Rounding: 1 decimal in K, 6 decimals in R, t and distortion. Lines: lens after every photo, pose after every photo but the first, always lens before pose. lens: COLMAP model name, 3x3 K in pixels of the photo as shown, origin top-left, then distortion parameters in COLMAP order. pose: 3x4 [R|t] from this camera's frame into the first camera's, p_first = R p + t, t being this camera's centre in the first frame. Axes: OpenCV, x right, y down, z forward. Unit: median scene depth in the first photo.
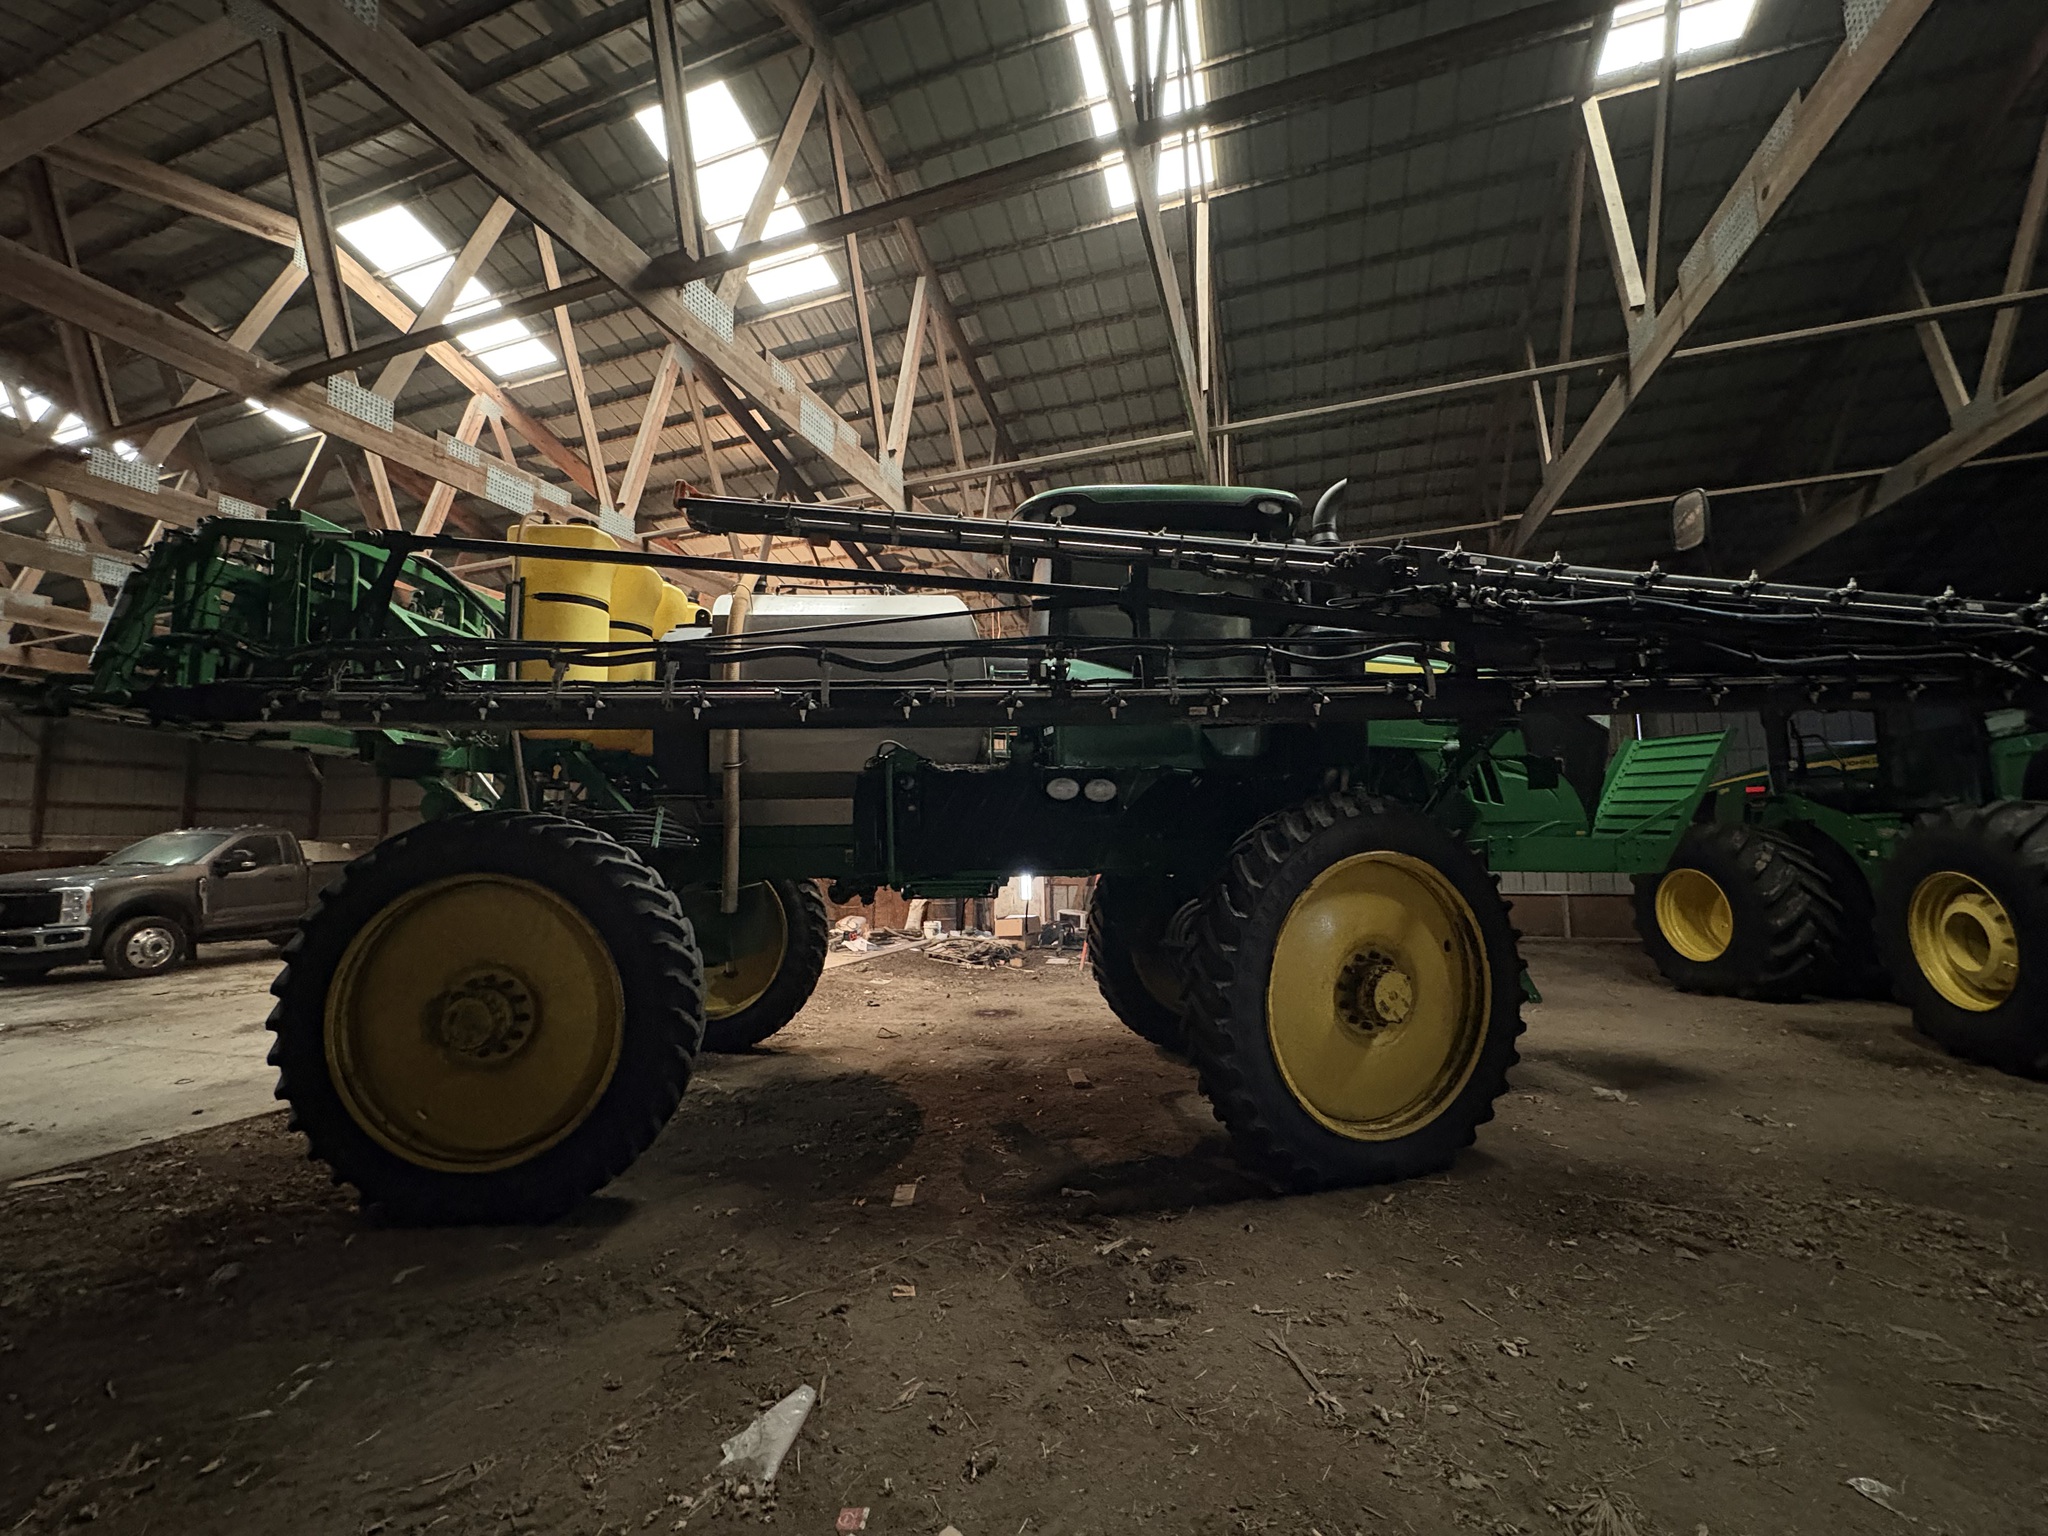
lens RADIAL K [[819.8, 0, 1021.6], [0, 819.8, 768.6], [0, 0, 1]] dist [-0.000525, 0.000257]
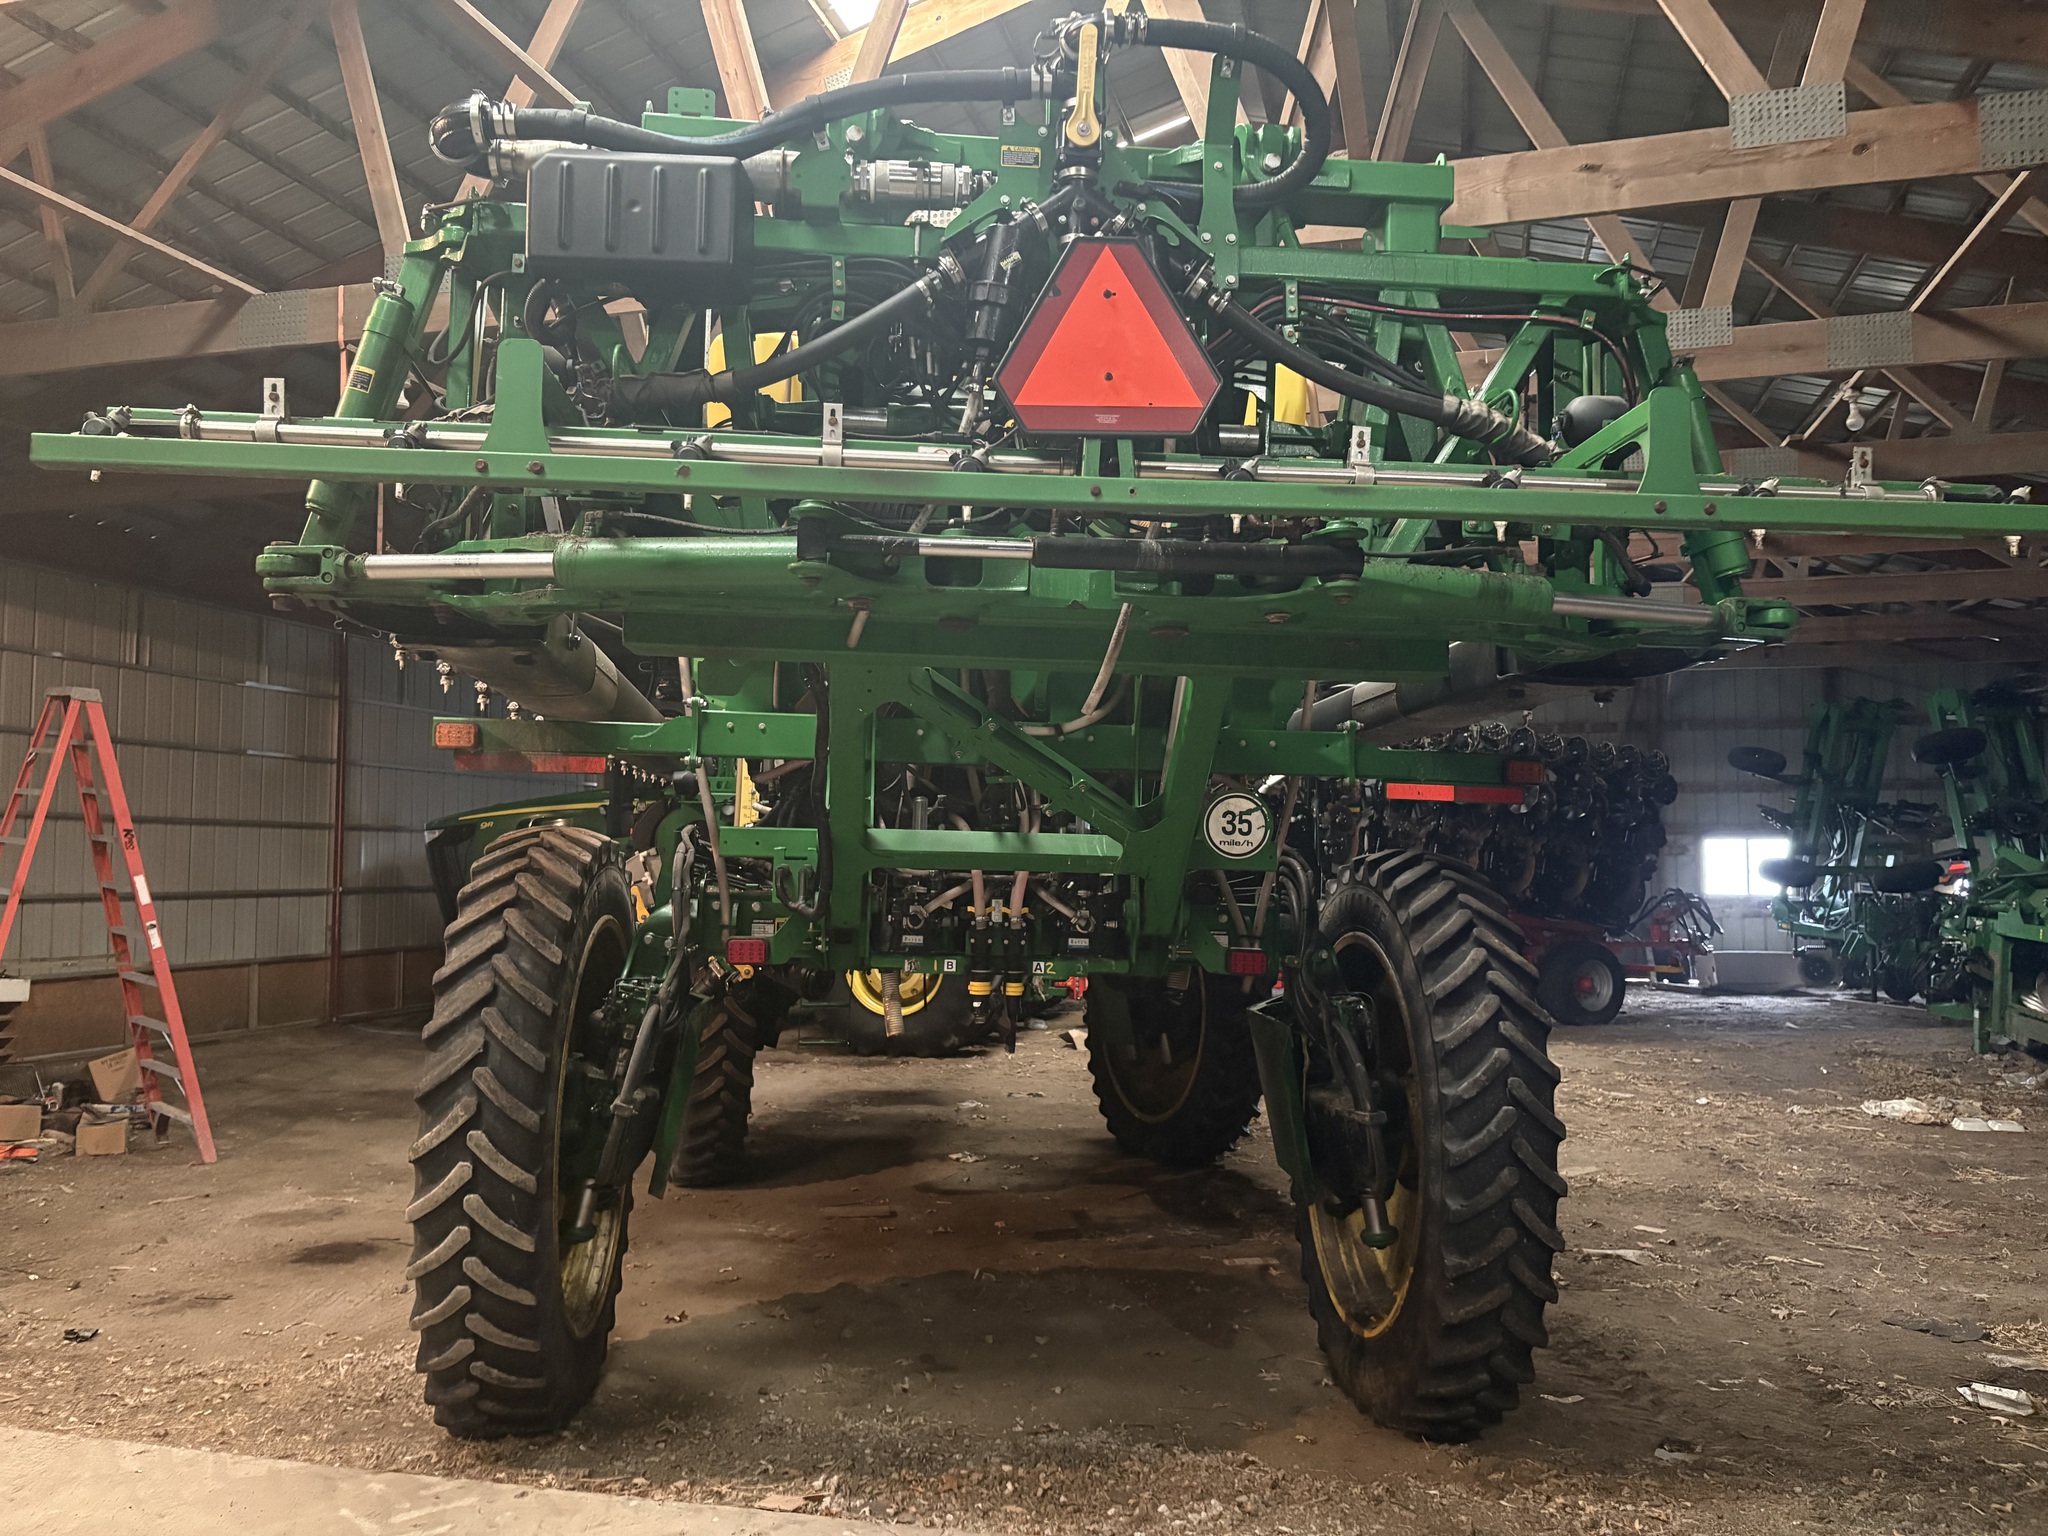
lens RADIAL K [[1558.7, 0, 1021.9], [0, 1558.7, 677.1], [0, 0, 1]] dist [0.006086, -0.001006]
pose [[-0.057403, 0.132392, 0.989534, -2.050252], [-0.100097, 0.985411, -0.137646, 0.112506], [-0.993320, -0.106951, -0.043313, 1.415448]]
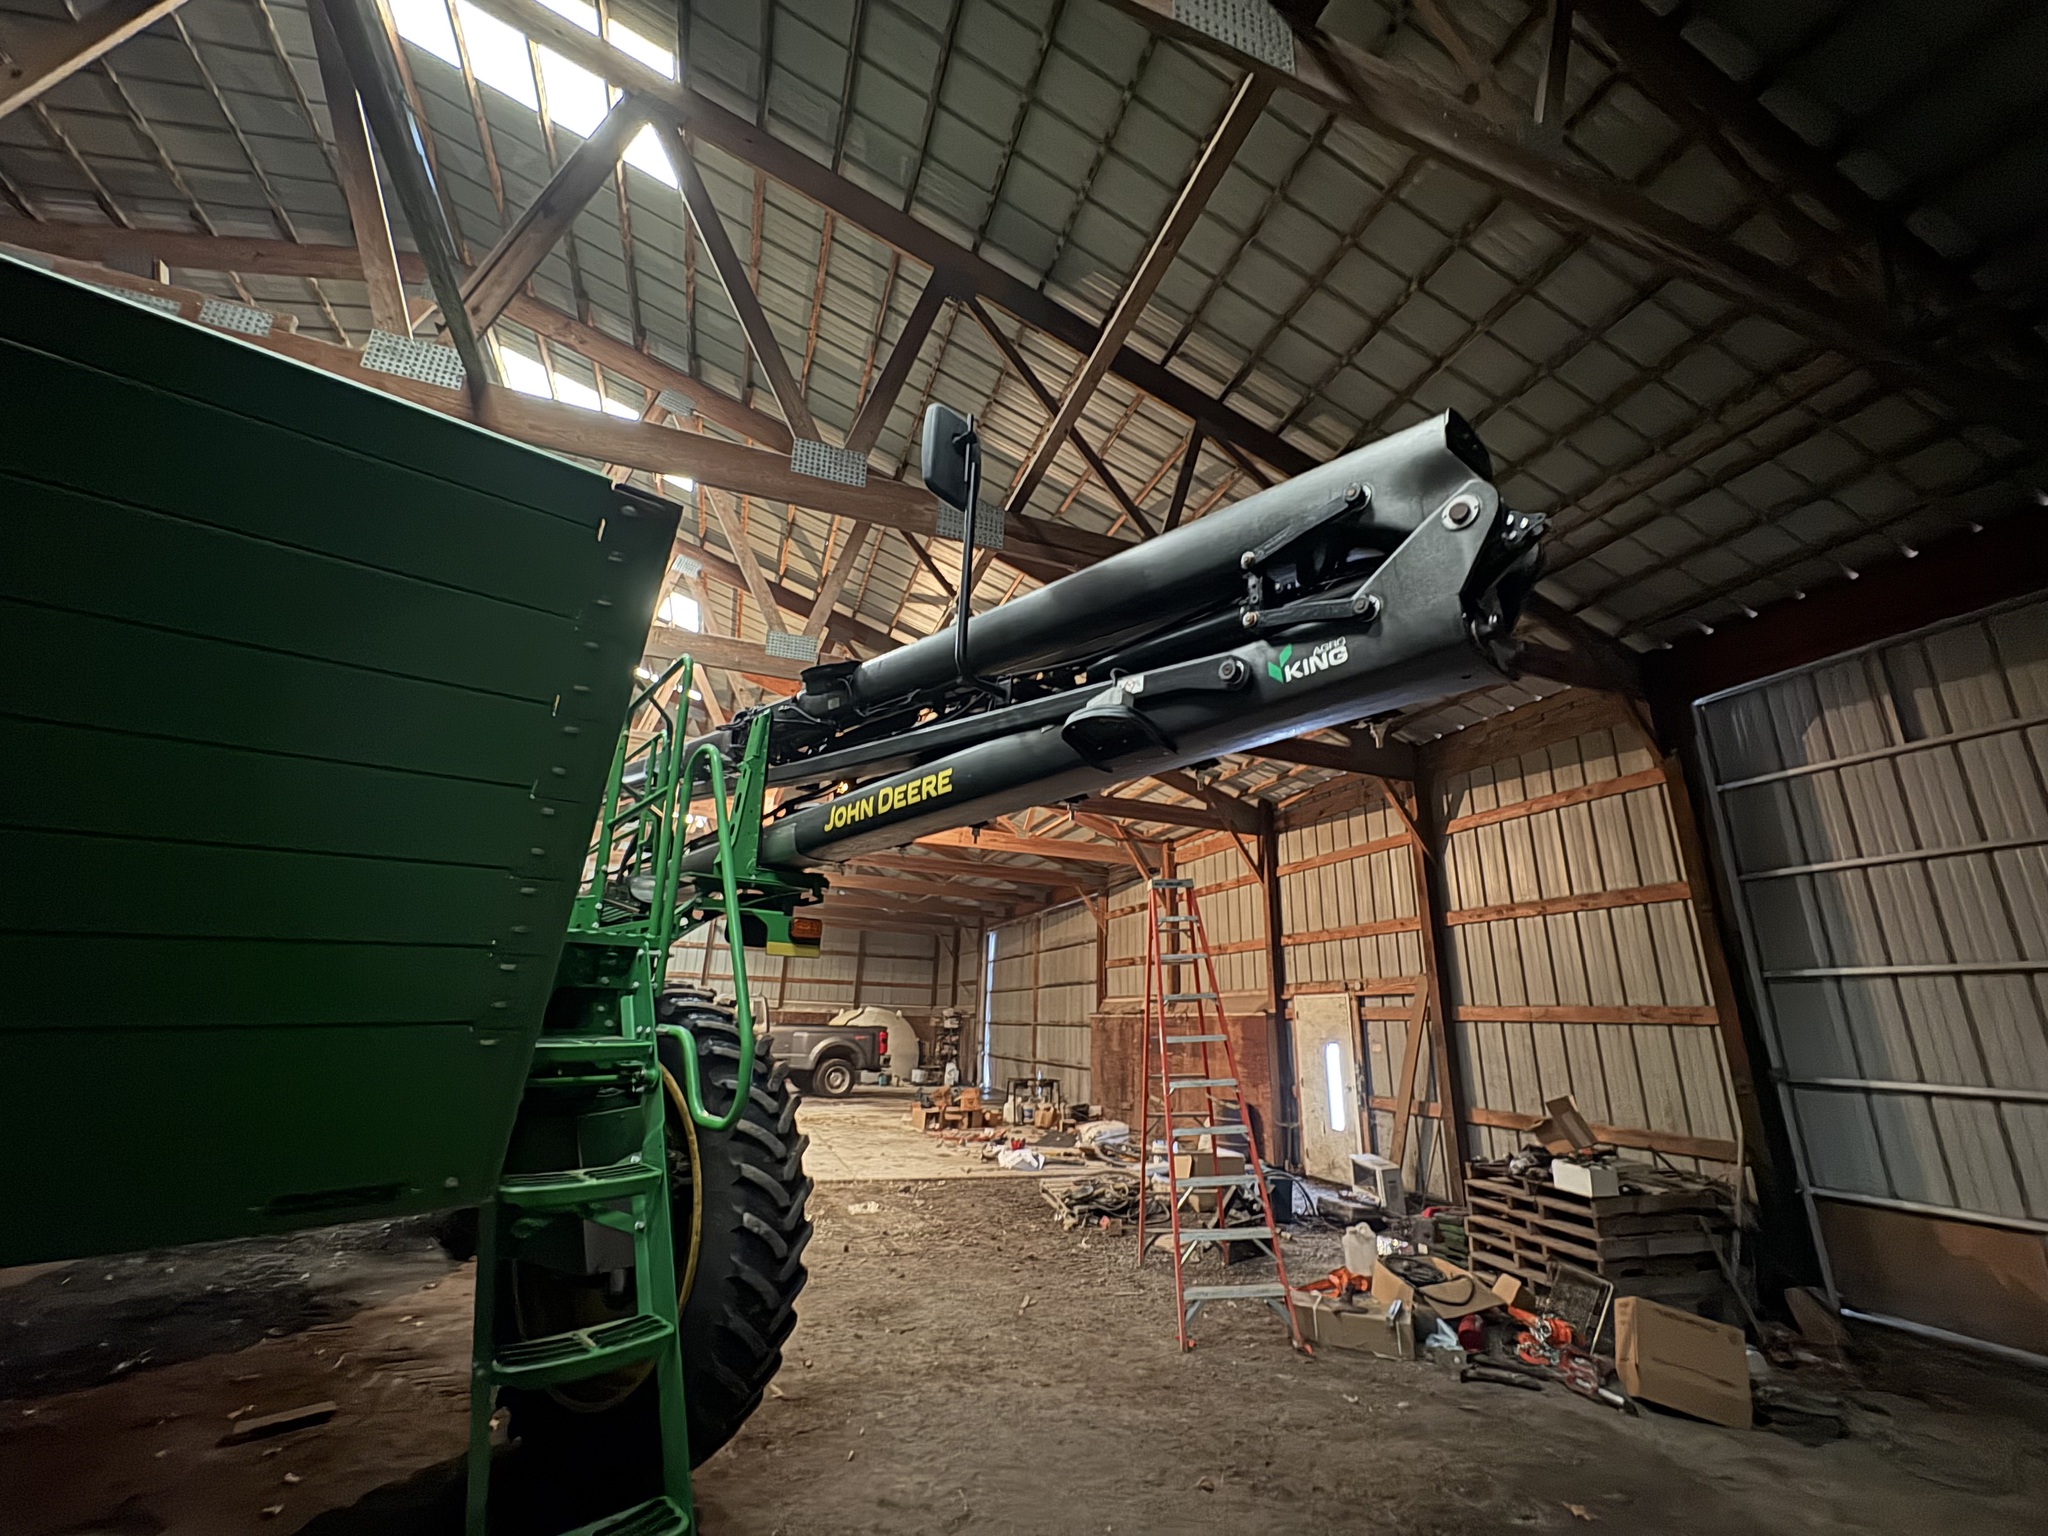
lens RADIAL K [[819.8, 0, 1021.6], [0, 819.8, 768.6], [0, 0, 1]] dist [-0.000525, 0.000257]
pose [[0.618389, -0.200816, -0.759782, 1.406342], [0.035507, 0.972953, -0.228259, 0.098610], [0.785070, 0.114176, 0.608793, 1.472848]]
